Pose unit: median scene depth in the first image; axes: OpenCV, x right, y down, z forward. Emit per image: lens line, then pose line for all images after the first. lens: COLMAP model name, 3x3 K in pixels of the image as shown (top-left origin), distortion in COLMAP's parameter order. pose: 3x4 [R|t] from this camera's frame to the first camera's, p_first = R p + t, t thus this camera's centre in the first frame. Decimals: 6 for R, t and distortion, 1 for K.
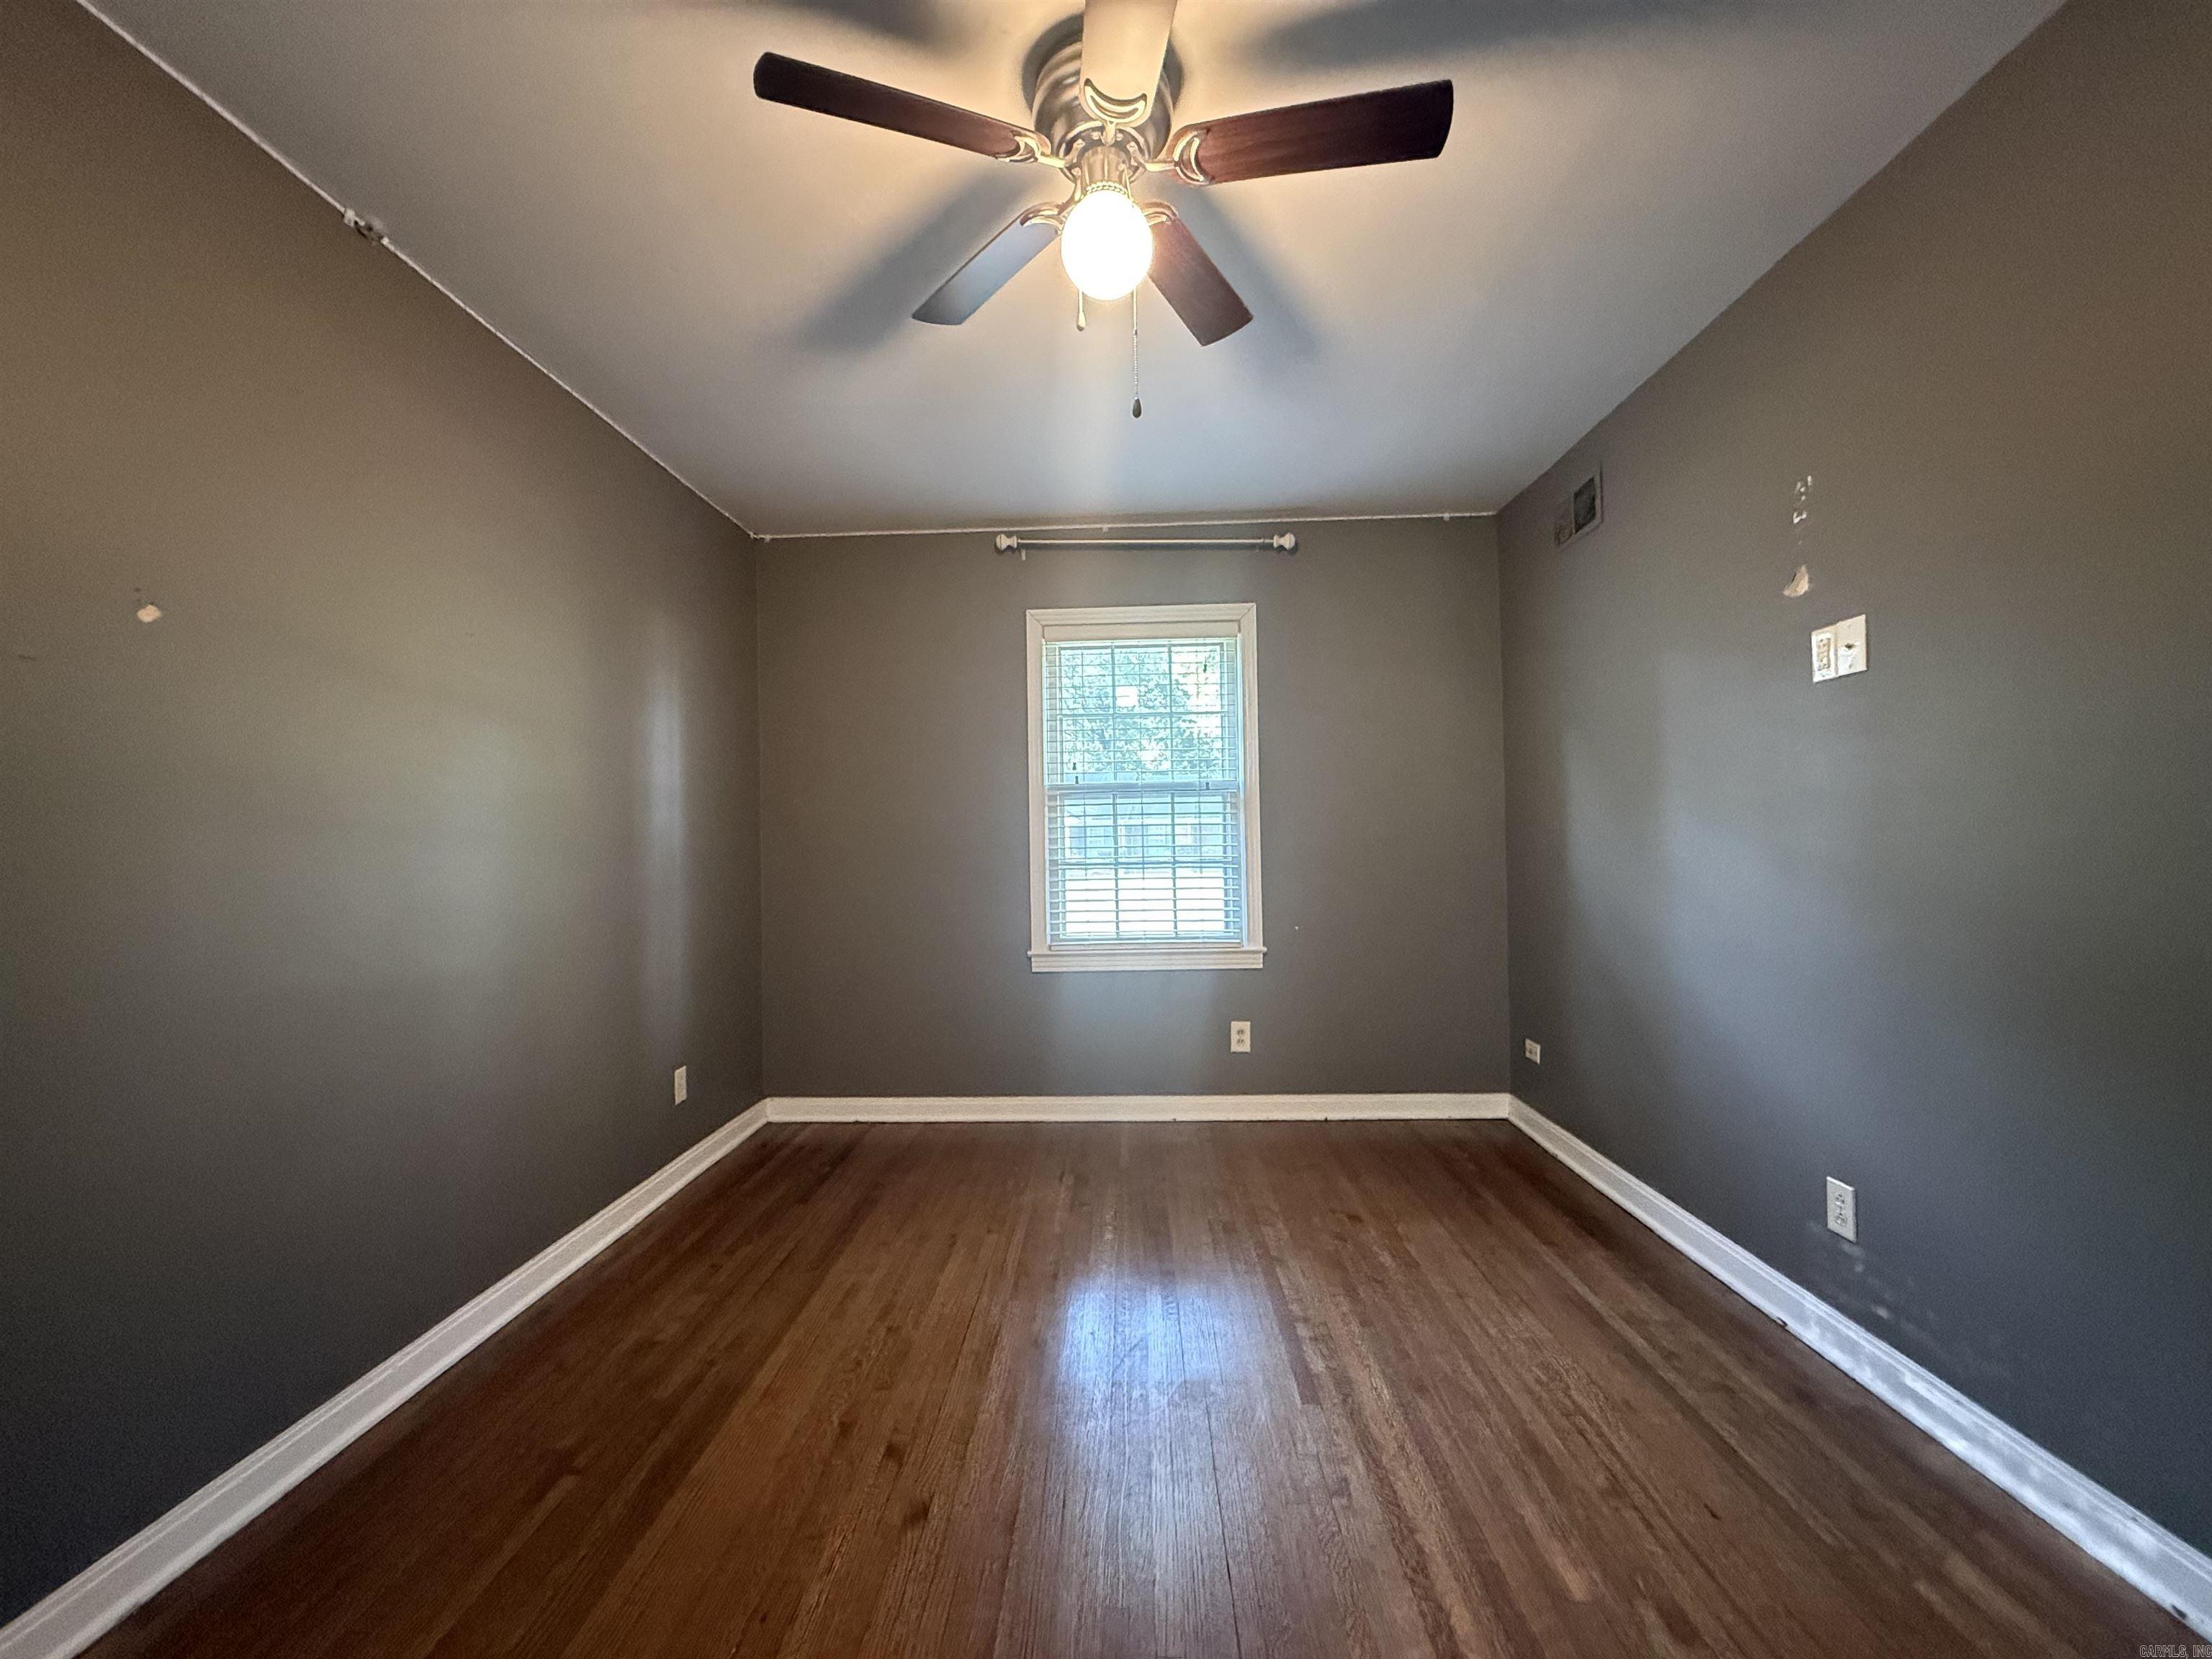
lens RADIAL K [[872.3, 0, 1106.0], [0, 872.3, 829.5], [0, 0, 1]] dist [-0.002266, -0.000737]
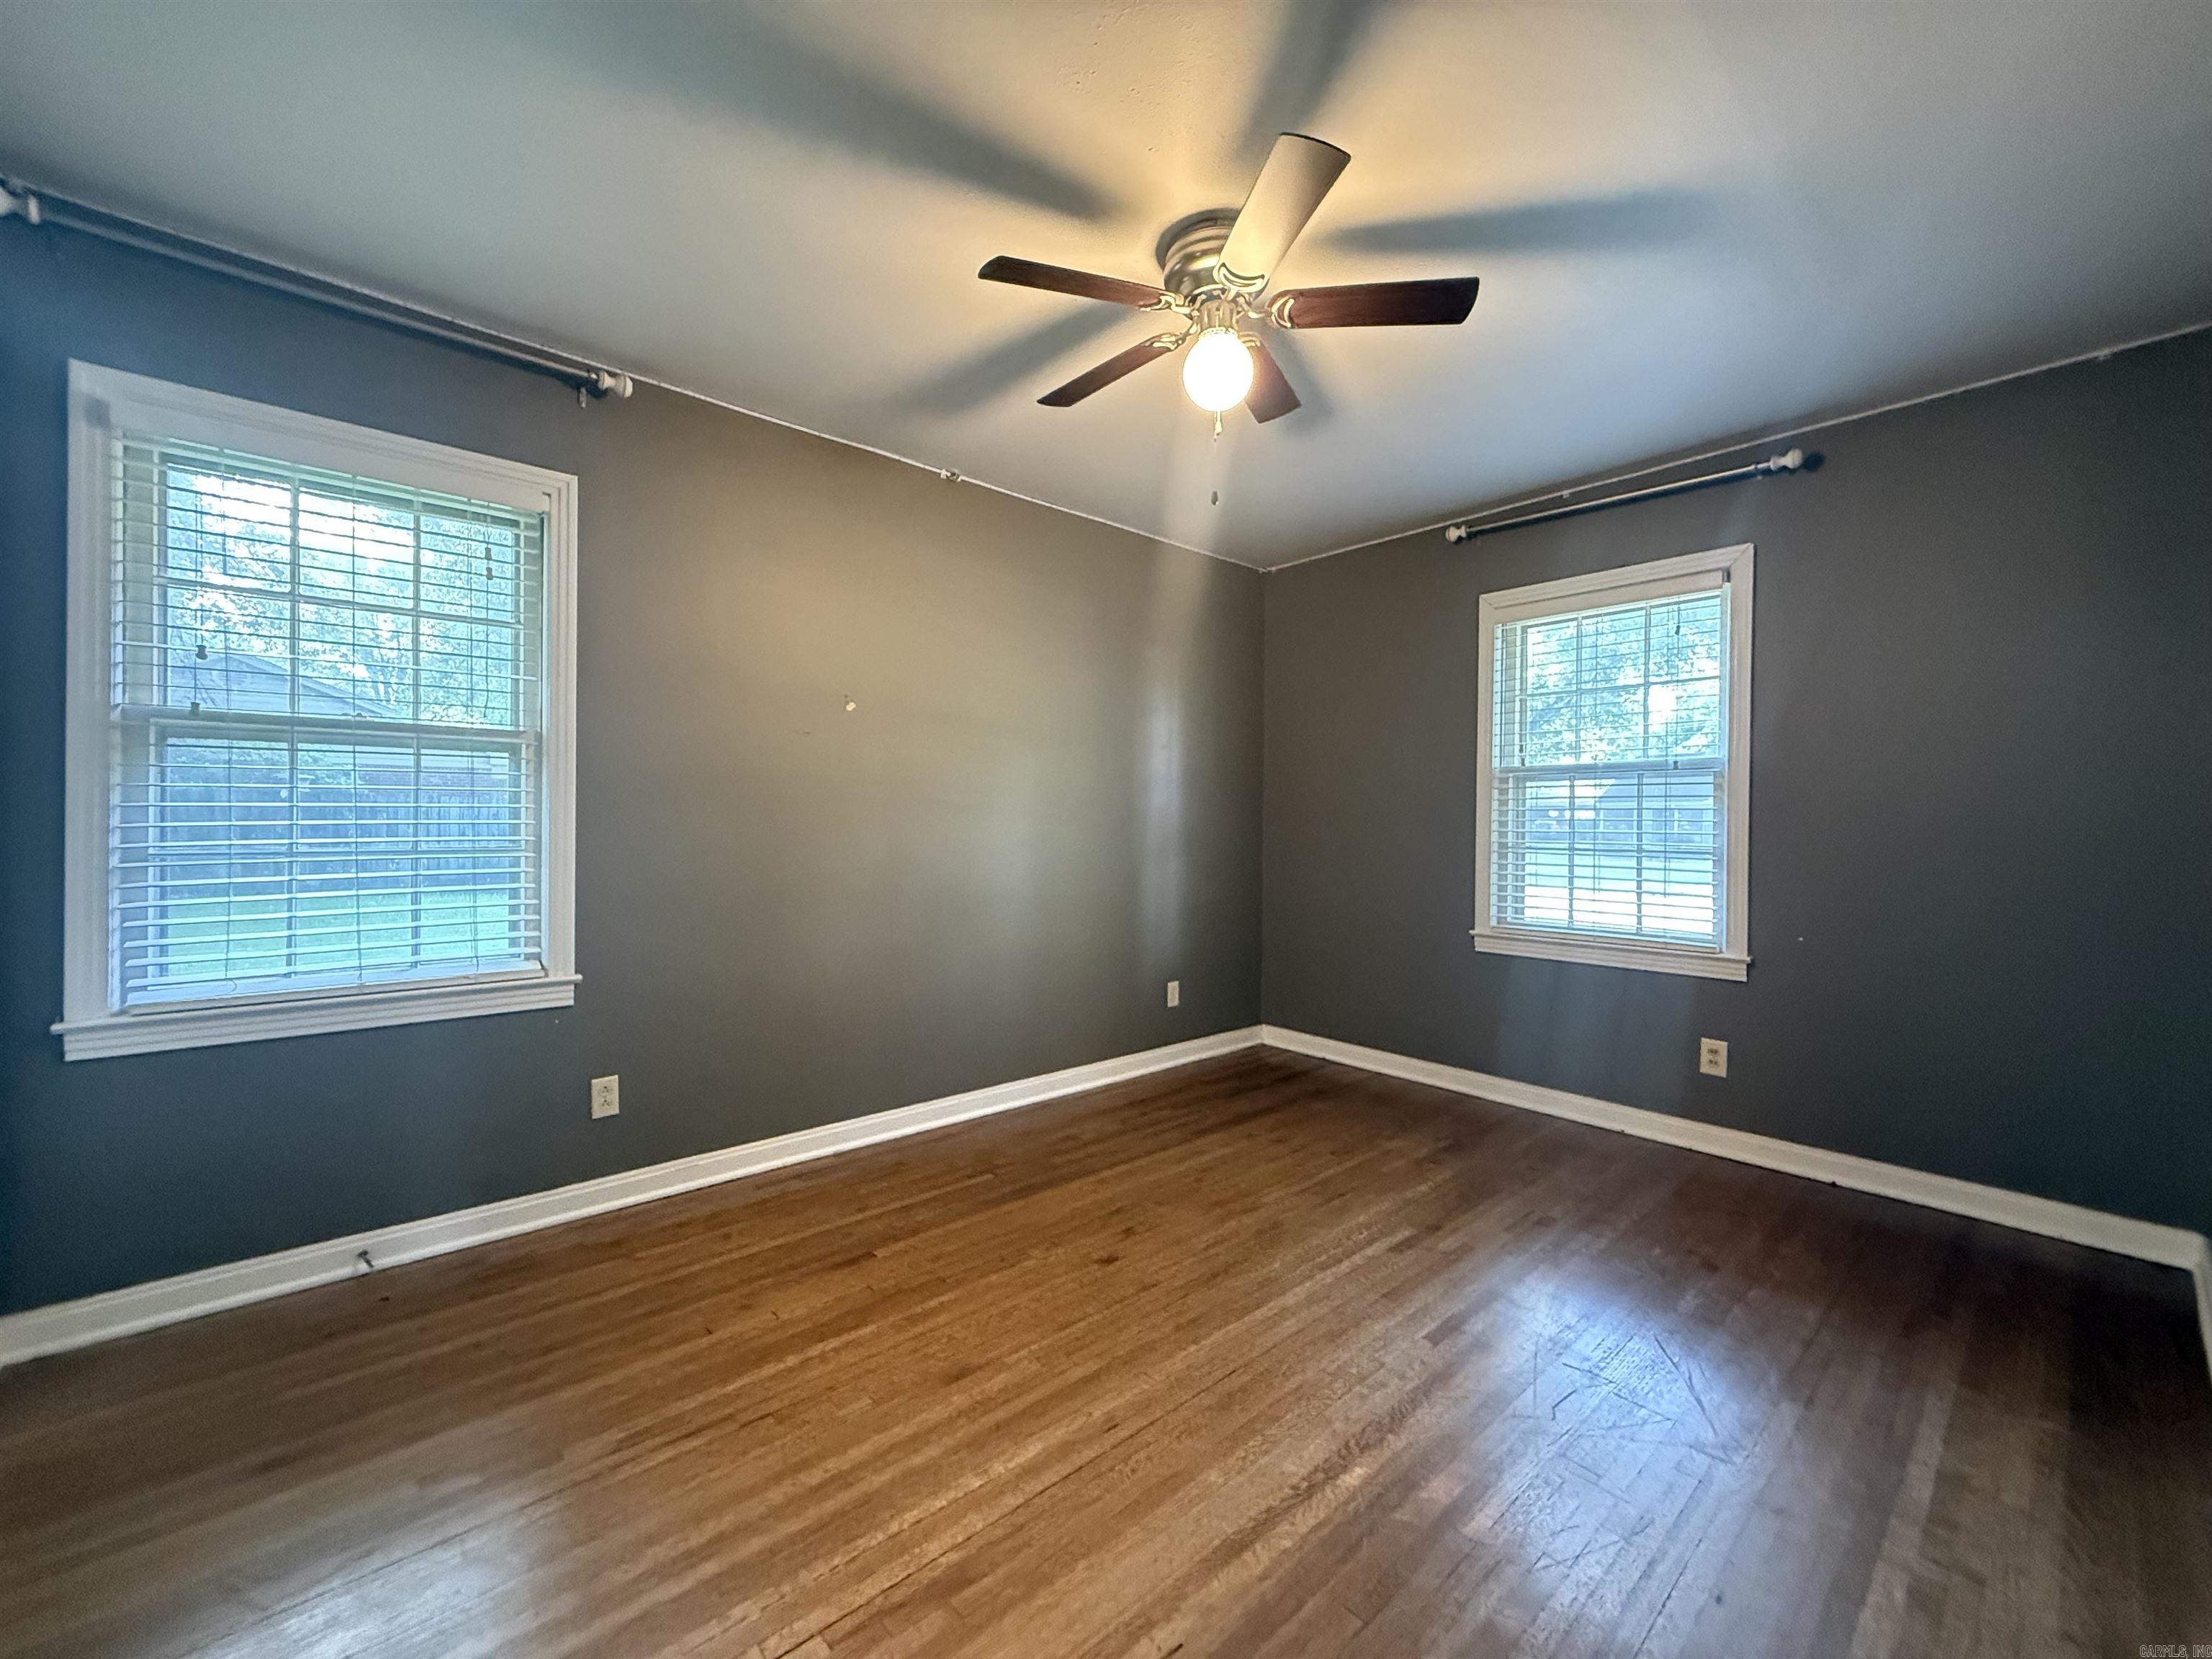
lens RADIAL K [[872.3, 0, 1106.0], [0, 872.3, 829.5], [0, 0, 1]] dist [-0.002266, -0.000737]
pose [[0.691909, 0.029269, -0.721391, 0.362433], [-0.011009, 0.999489, 0.029993, -0.005392], [0.721901, -0.012811, 0.691878, -0.020242]]
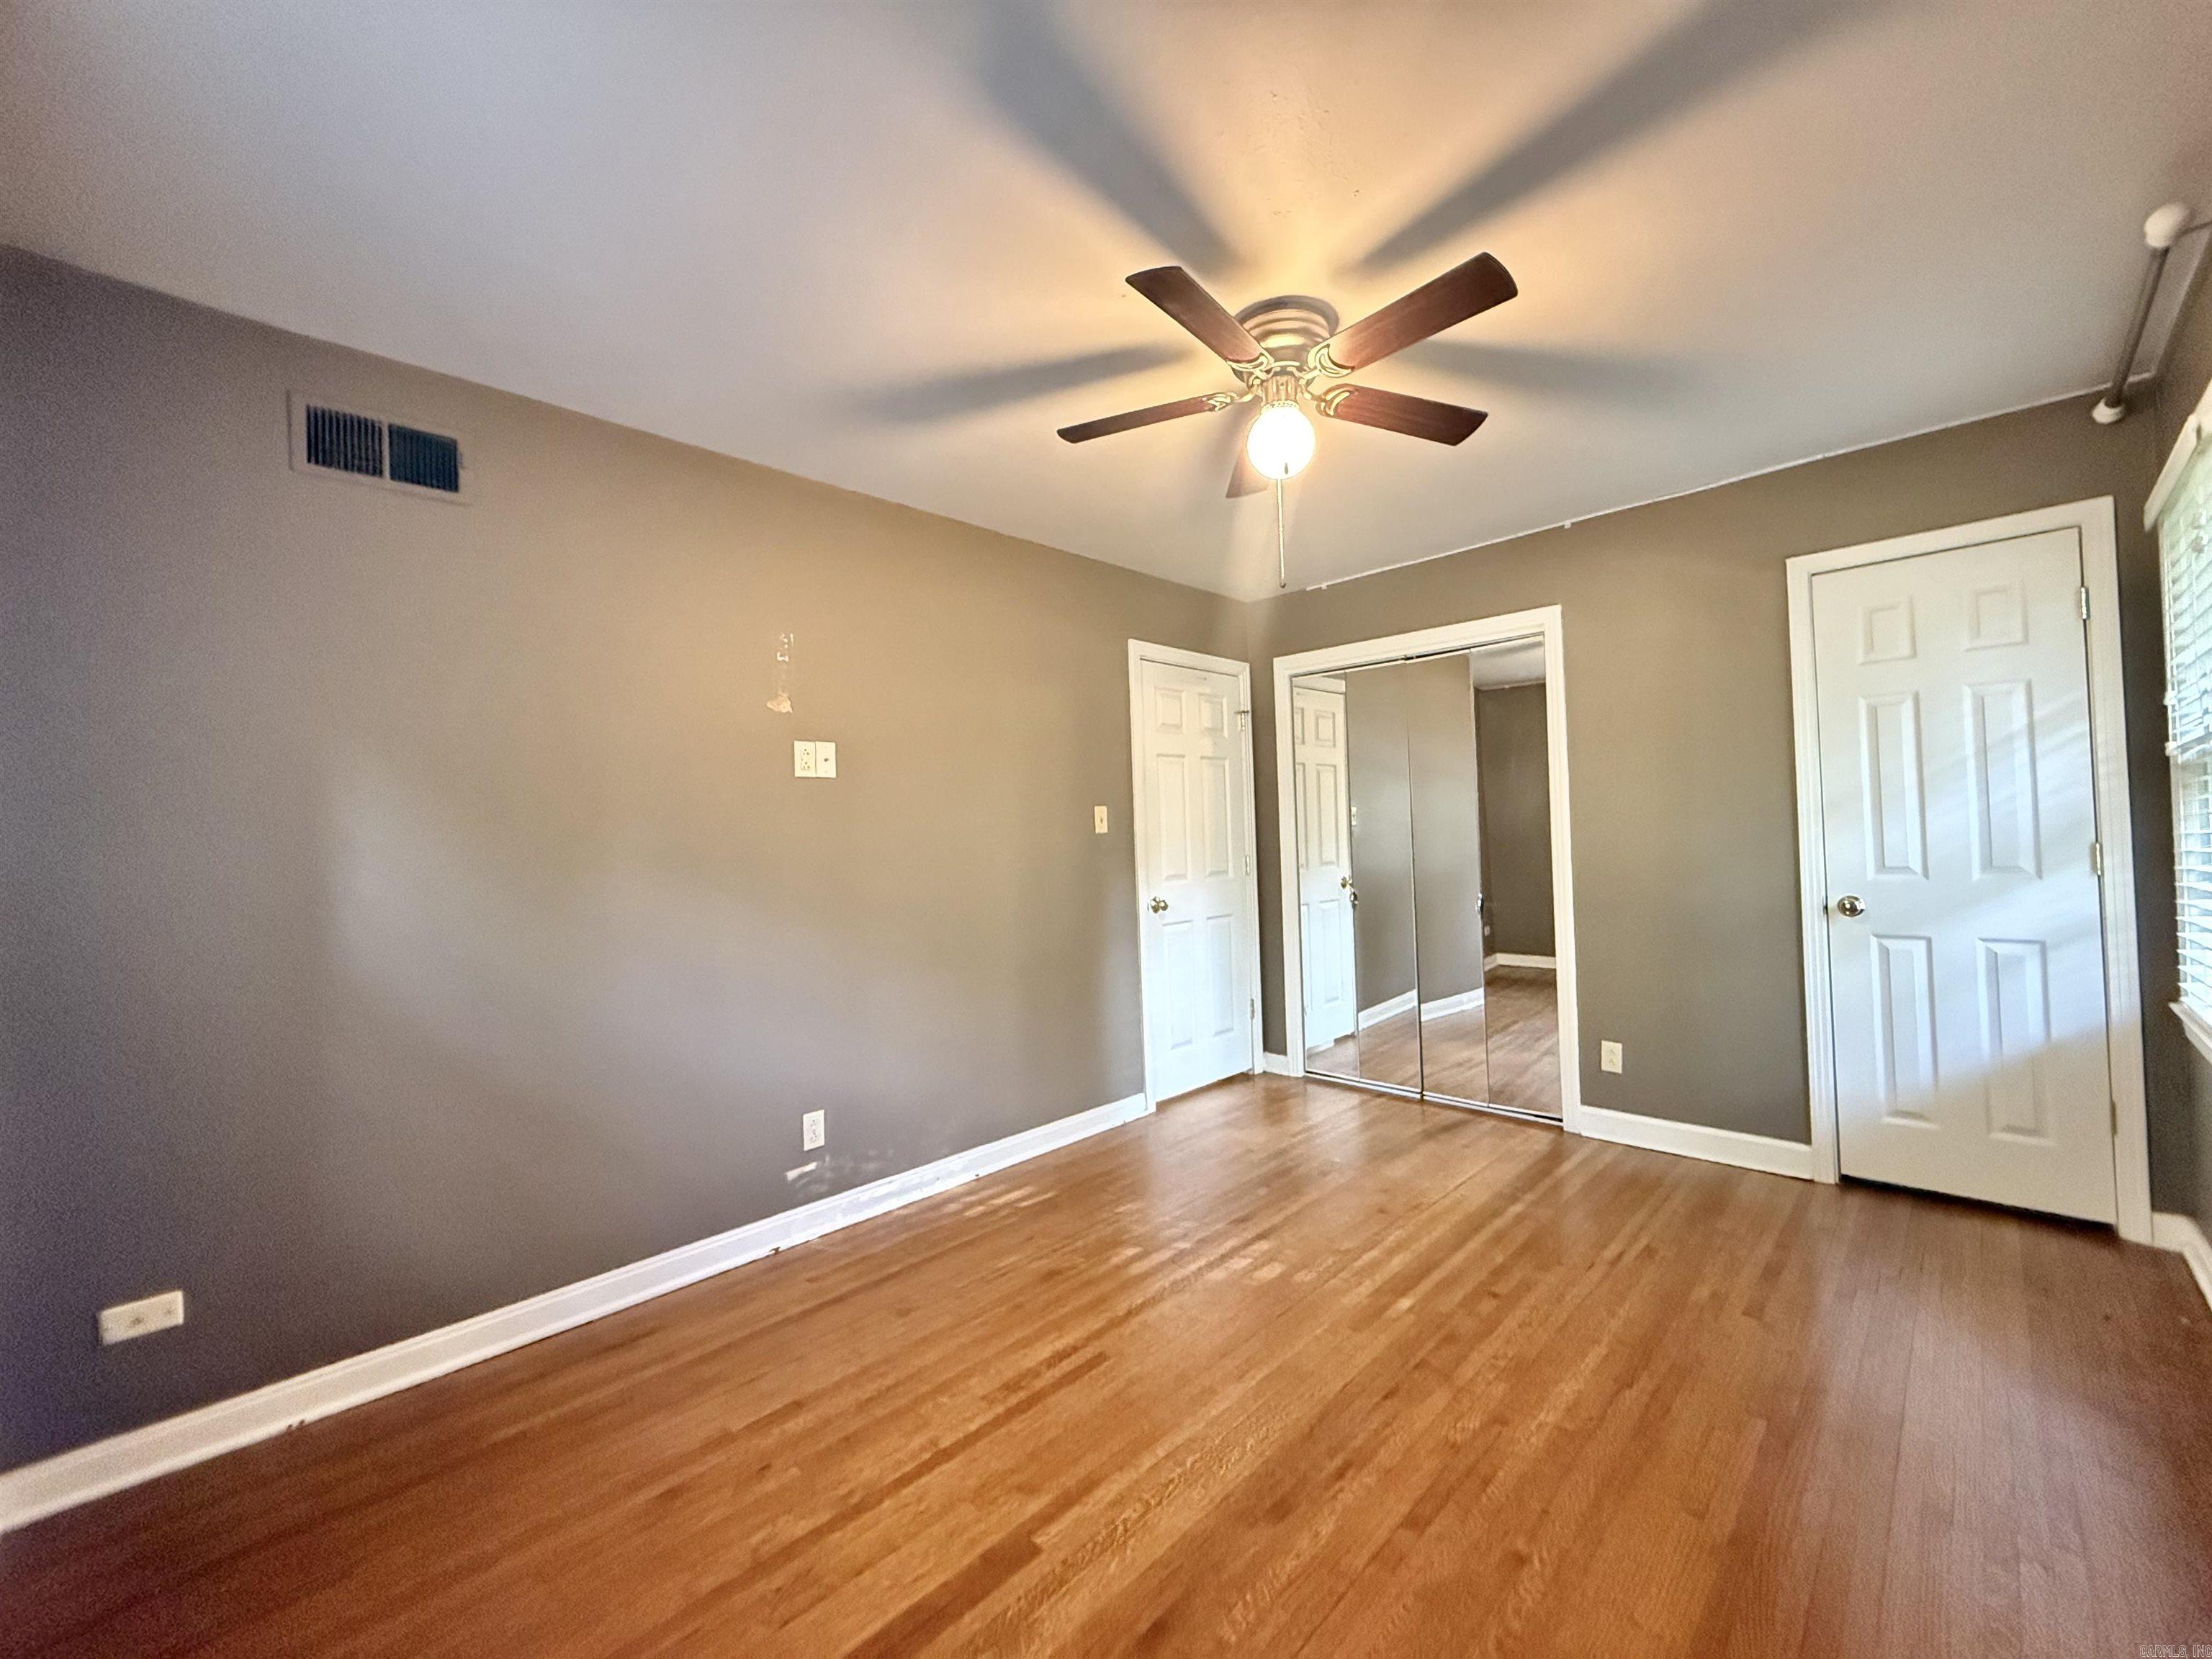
lens RADIAL K [[872.3, 0, 1106.0], [0, 872.3, 829.5], [0, 0, 1]] dist [-0.002266, -0.000737]
pose [[-0.730083, 0.044111, 0.681933, -0.304928], [0.028978, 0.999015, -0.033598, -0.008904], [-0.682744, -0.004769, -0.730642, 0.940996]]
